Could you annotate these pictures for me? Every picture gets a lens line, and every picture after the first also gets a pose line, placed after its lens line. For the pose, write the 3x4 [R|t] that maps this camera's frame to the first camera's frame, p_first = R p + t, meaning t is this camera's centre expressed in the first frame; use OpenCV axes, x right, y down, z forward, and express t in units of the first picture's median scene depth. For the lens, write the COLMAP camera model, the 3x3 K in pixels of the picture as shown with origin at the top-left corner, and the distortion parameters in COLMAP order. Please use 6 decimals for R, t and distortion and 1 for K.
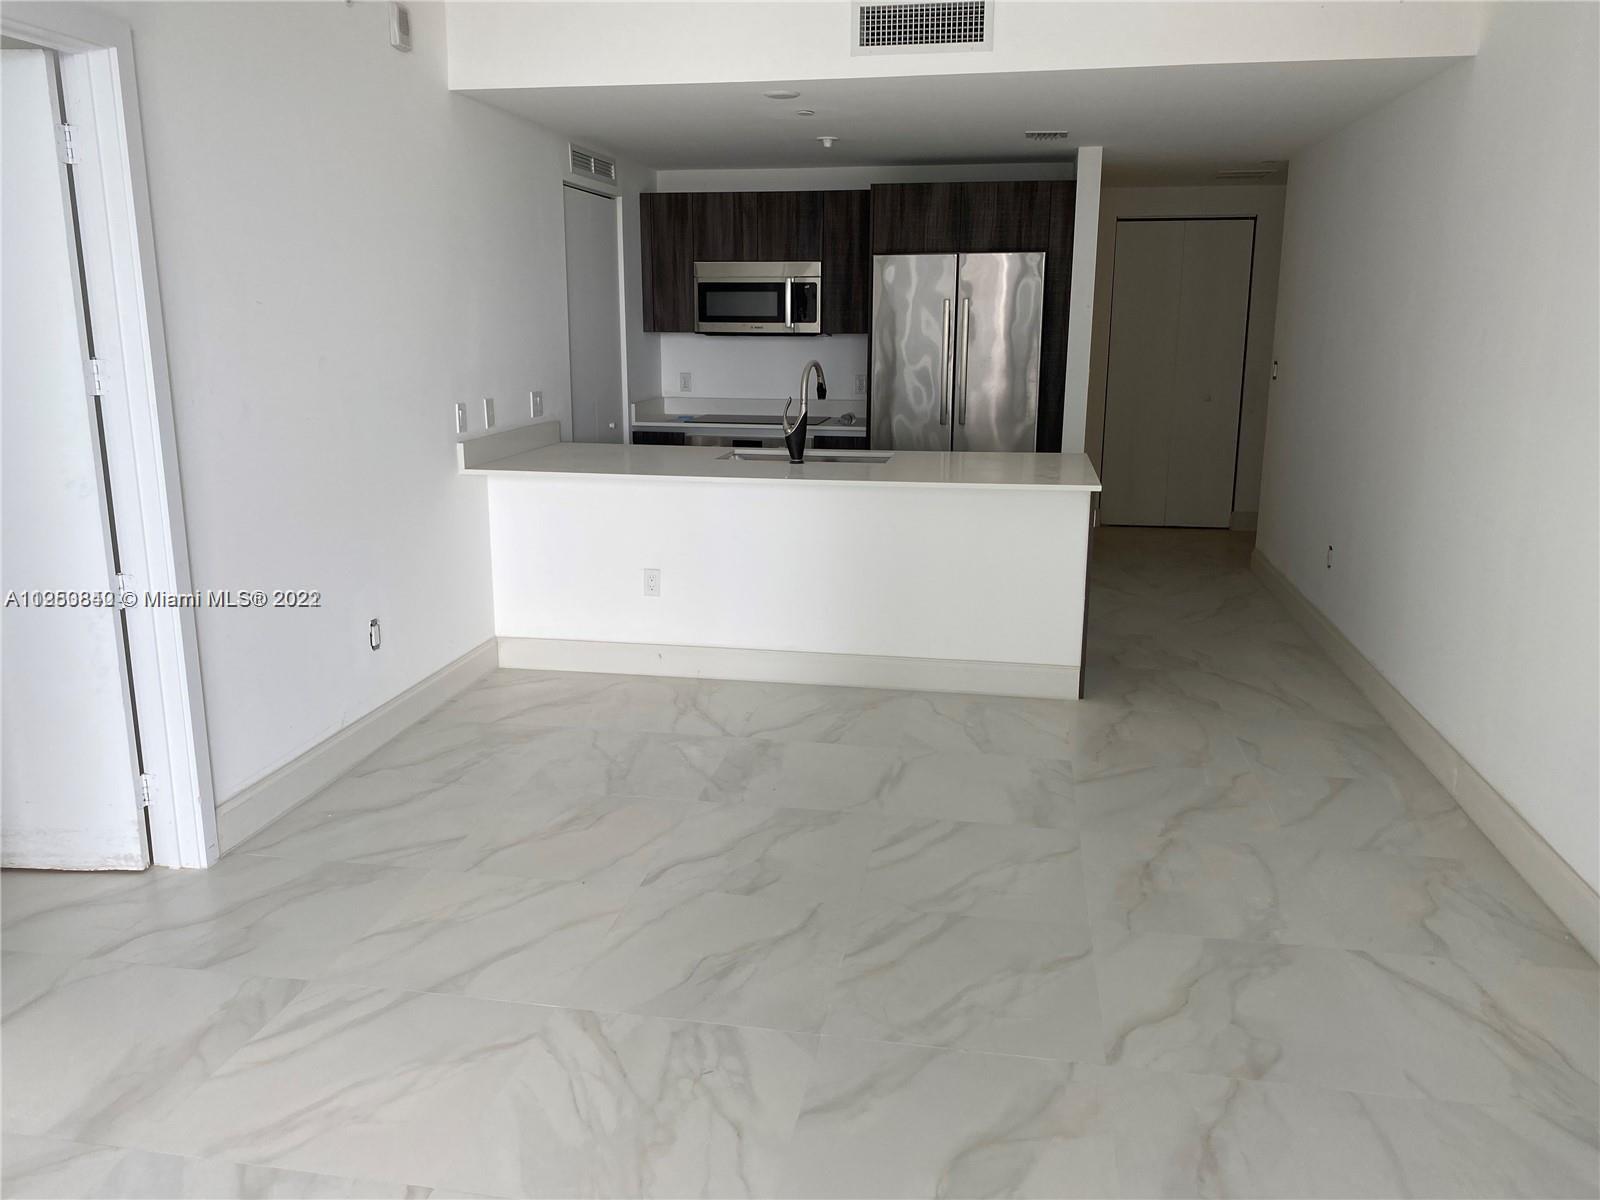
lens RADIAL K [[1219.0, 0, 792.4], [0, 1219.0, 593.7], [0, 0, 1]] dist [0.010279, -0.010492]
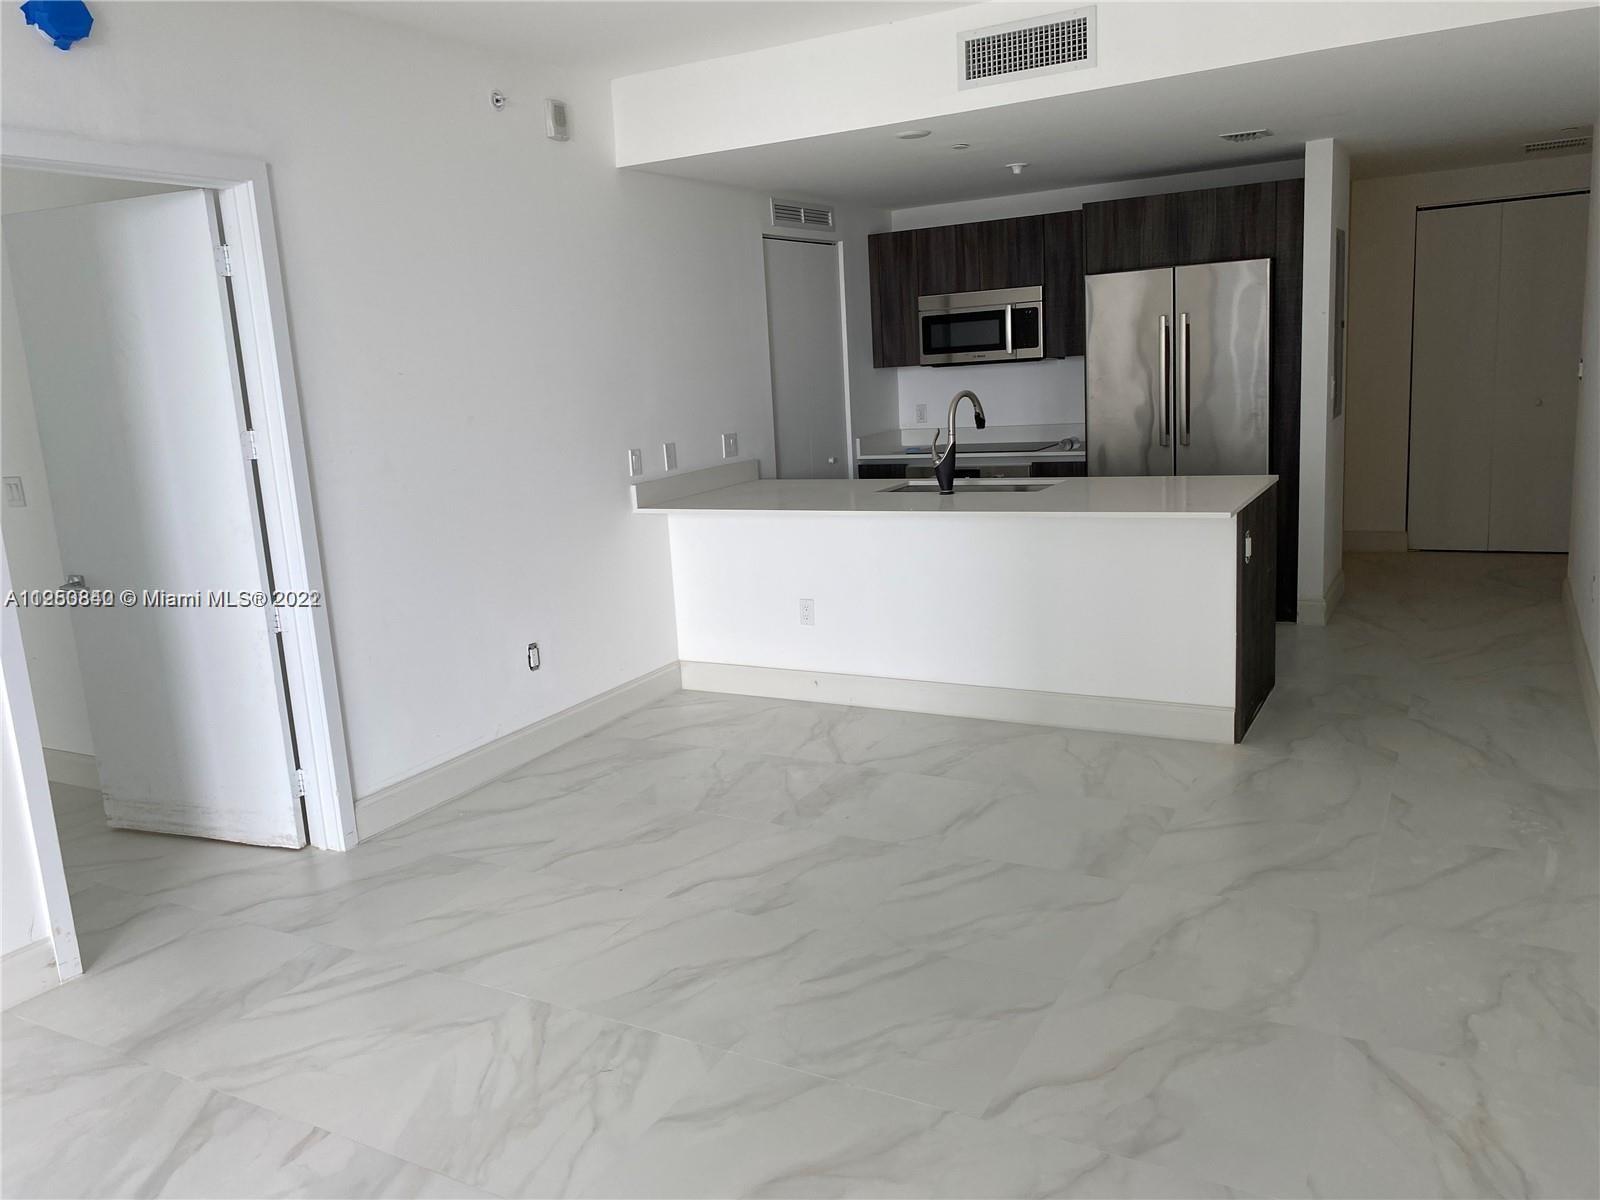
lens RADIAL K [[1219.0, 0, 792.4], [0, 1219.0, 593.7], [0, 0, 1]] dist [0.010279, -0.010492]
pose [[0.941907, 0.003508, -0.335855, 0.258938], [-0.010163, 0.999785, -0.018060, -0.007118], [0.335720, 0.020424, 0.941740, 0.016287]]
